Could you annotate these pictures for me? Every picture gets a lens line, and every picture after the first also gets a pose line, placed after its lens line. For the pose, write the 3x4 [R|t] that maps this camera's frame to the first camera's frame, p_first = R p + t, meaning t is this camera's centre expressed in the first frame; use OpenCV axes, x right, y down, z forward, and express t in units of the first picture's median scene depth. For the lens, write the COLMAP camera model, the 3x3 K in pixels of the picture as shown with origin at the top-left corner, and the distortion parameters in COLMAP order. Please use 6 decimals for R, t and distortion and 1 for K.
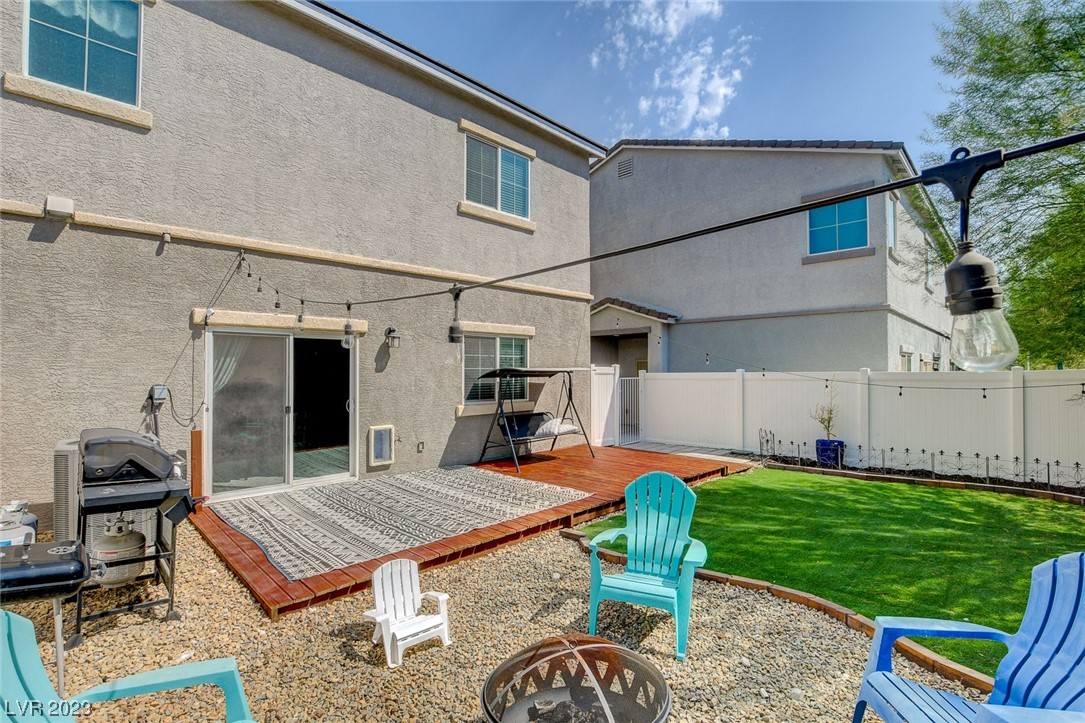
lens RADIAL K [[497.7, 0, 544.7], [0, 497.7, 361.5], [0, 0, 1]] dist [-0.027456, 0.002900]
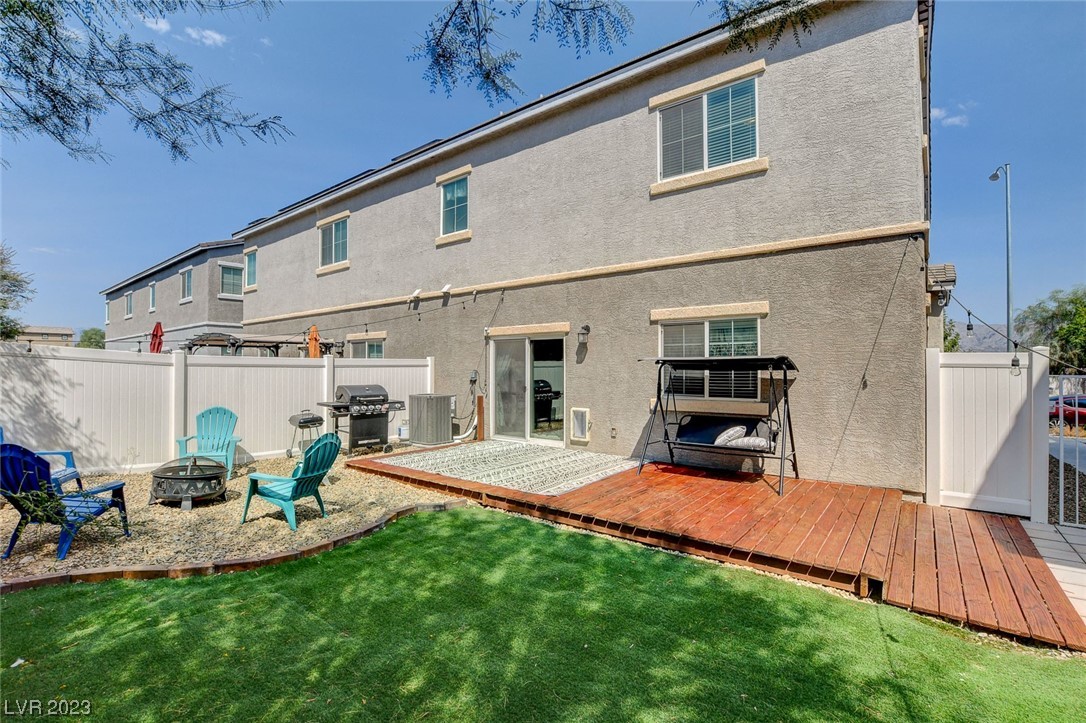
lens RADIAL K [[498.1, 0, 535.2], [0, 498.1, 363.3], [0, 0, 1]] dist [-0.027456, 0.002900]
pose [[0.106261, -0.011027, -0.994277, 0.909636], [0.015325, 0.999838, -0.009450, 0.032124], [0.994220, -0.014233, 0.106413, 0.807495]]
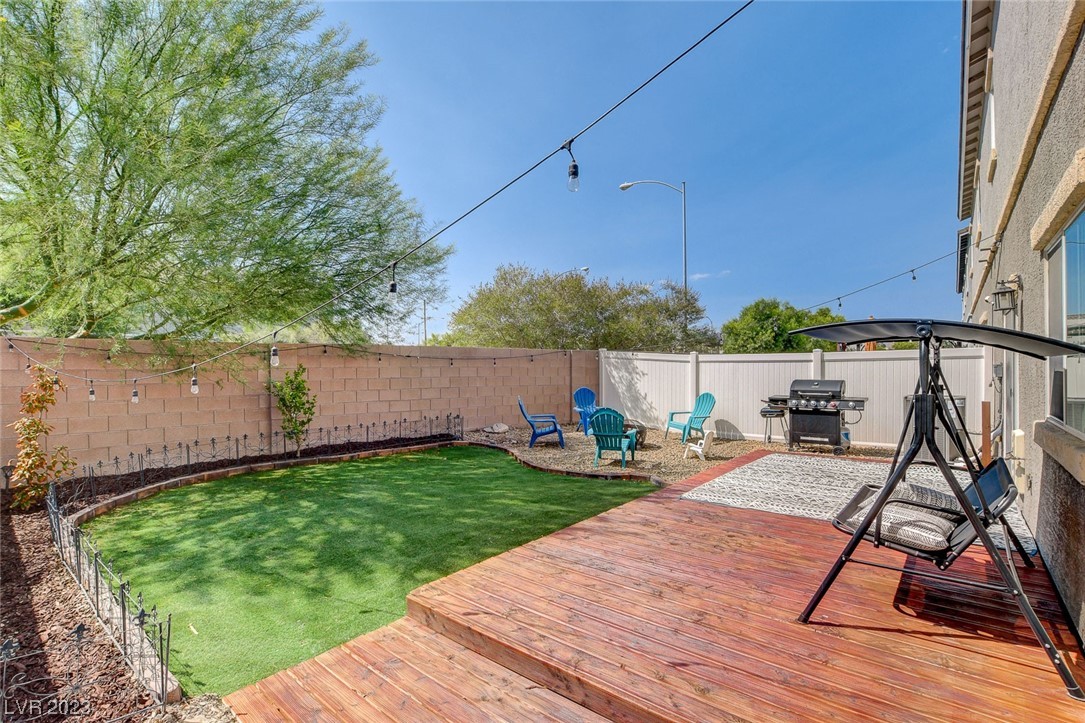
lens RADIAL K [[497.7, 0, 531.8], [0, 497.7, 367.0], [0, 0, 1]] dist [-0.027456, 0.002900]
pose [[-0.998107, 0.007745, -0.061010, 0.387857], [0.009041, 0.999739, -0.021000, 0.056160], [0.060831, -0.021512, -0.997916, 1.630046]]
